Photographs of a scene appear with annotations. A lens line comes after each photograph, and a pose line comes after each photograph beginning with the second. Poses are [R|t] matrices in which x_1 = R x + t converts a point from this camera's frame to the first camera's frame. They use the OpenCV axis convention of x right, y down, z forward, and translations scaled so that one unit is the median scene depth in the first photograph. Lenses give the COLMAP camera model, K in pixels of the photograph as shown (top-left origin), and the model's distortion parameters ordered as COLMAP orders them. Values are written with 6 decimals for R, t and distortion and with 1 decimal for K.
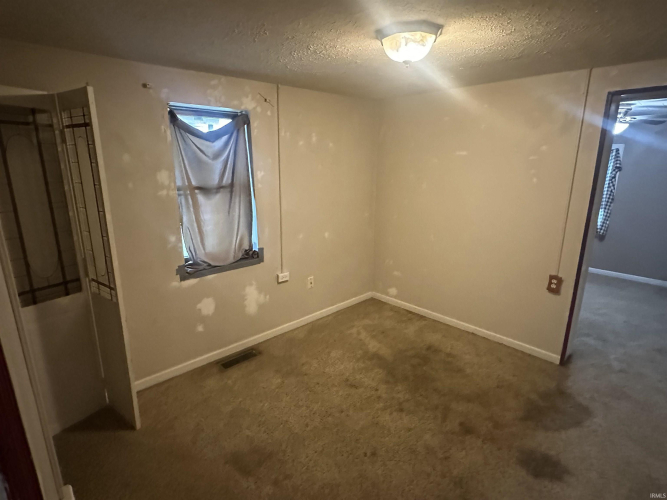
lens RADIAL K [[349.5, 0, 331.4], [0, 349.5, 249.9], [0, 0, 1]] dist [0.000307, 0.000352]
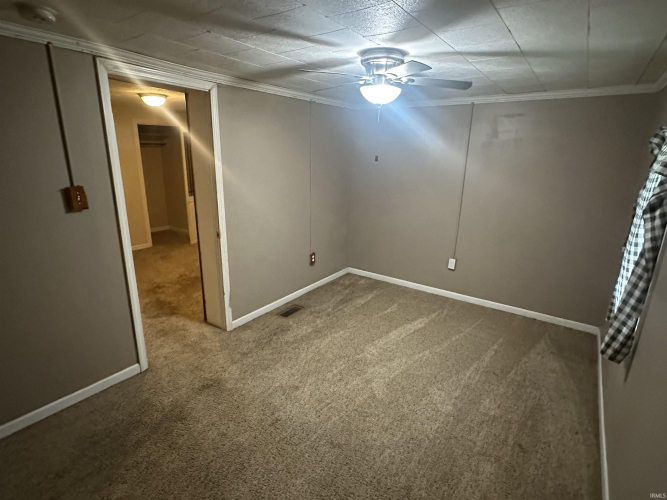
lens RADIAL K [[349.5, 0, 331.4], [0, 349.5, 249.9], [0, 0, 1]] dist [0.000307, 0.000352]
pose [[0.193818, 0.272519, -0.942427, 1.855993], [-0.263465, 0.939812, 0.217579, -0.285159], [0.944998, 0.206125, 0.253952, 1.076447]]
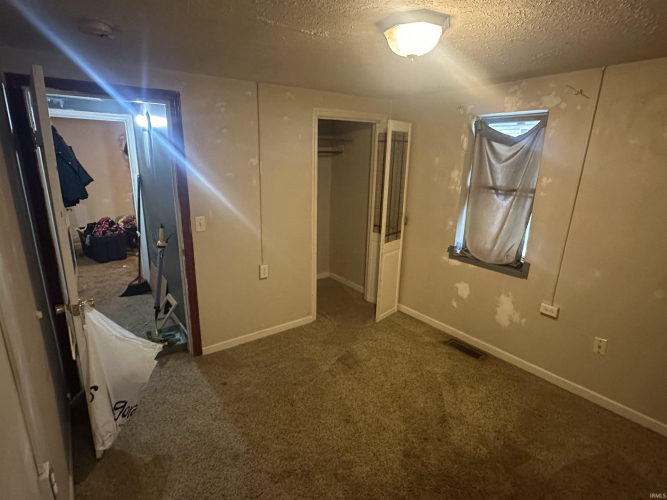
lens RADIAL K [[349.5, 0, 331.4], [0, 349.5, 249.9], [0, 0, 1]] dist [0.000307, 0.000352]
pose [[-0.117763, 0.261282, -0.958052, 0.774611], [-0.261796, 0.922467, 0.283757, -0.174402], [0.957912, 0.284231, -0.040230, 0.601776]]
